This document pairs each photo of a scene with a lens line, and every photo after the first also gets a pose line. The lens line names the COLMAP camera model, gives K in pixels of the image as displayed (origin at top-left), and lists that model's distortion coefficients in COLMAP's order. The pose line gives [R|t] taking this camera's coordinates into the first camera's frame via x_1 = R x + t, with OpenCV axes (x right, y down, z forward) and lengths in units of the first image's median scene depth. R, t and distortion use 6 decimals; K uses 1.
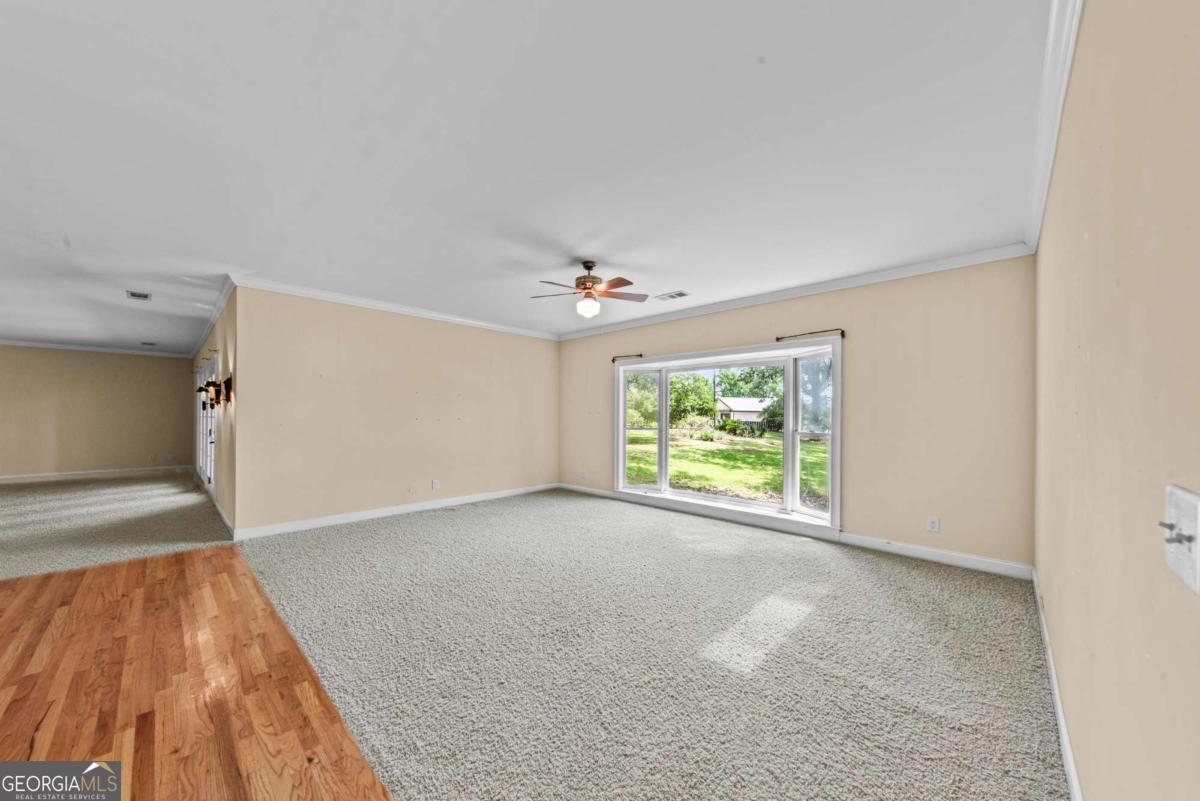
lens RADIAL K [[418.6, 0, 600.5], [0, 418.6, 411.6], [0, 0, 1]] dist [0.001451, -0.000667]
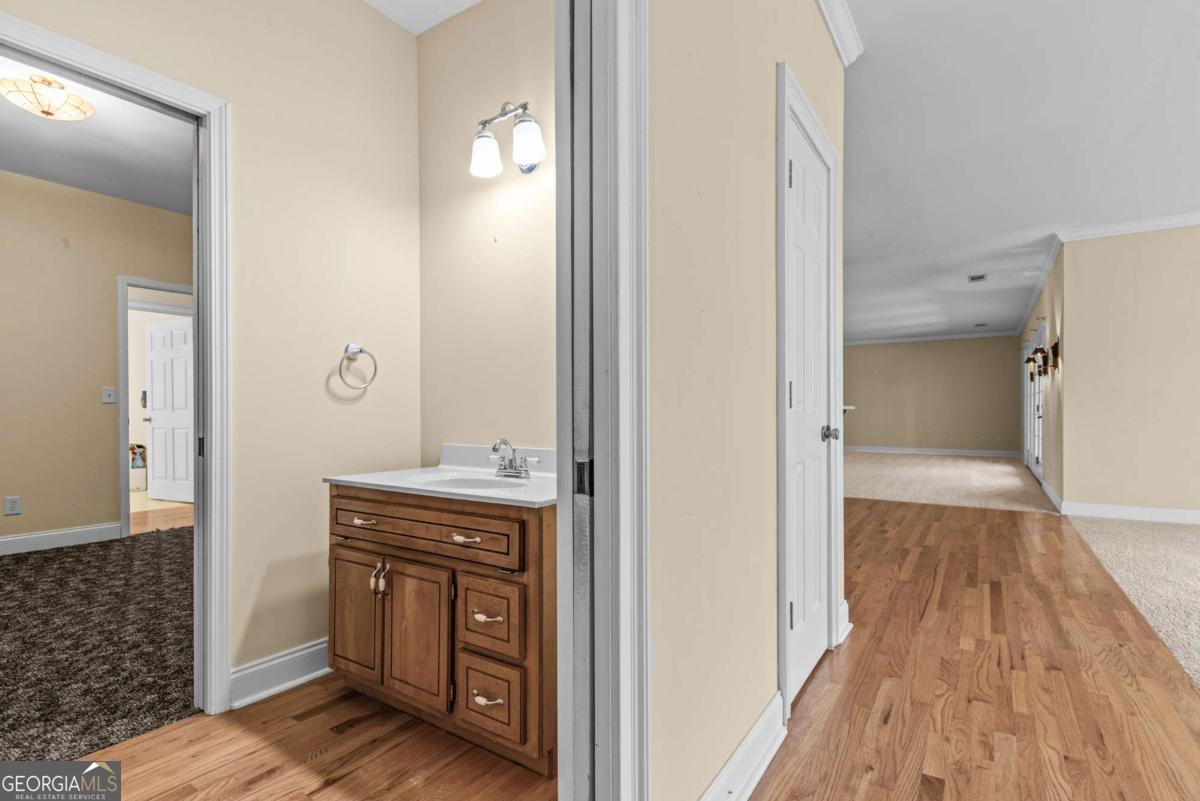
lens RADIAL K [[558.9, 0, 601.4], [0, 558.9, 405.5], [0, 0, 1]] dist [0.003538, -0.003185]
pose [[0.158410, -0.002512, -0.987370, 0.298210], [0.003563, 0.999992, -0.001972, 0.089724], [0.987367, -0.003206, 0.158418, -0.323516]]
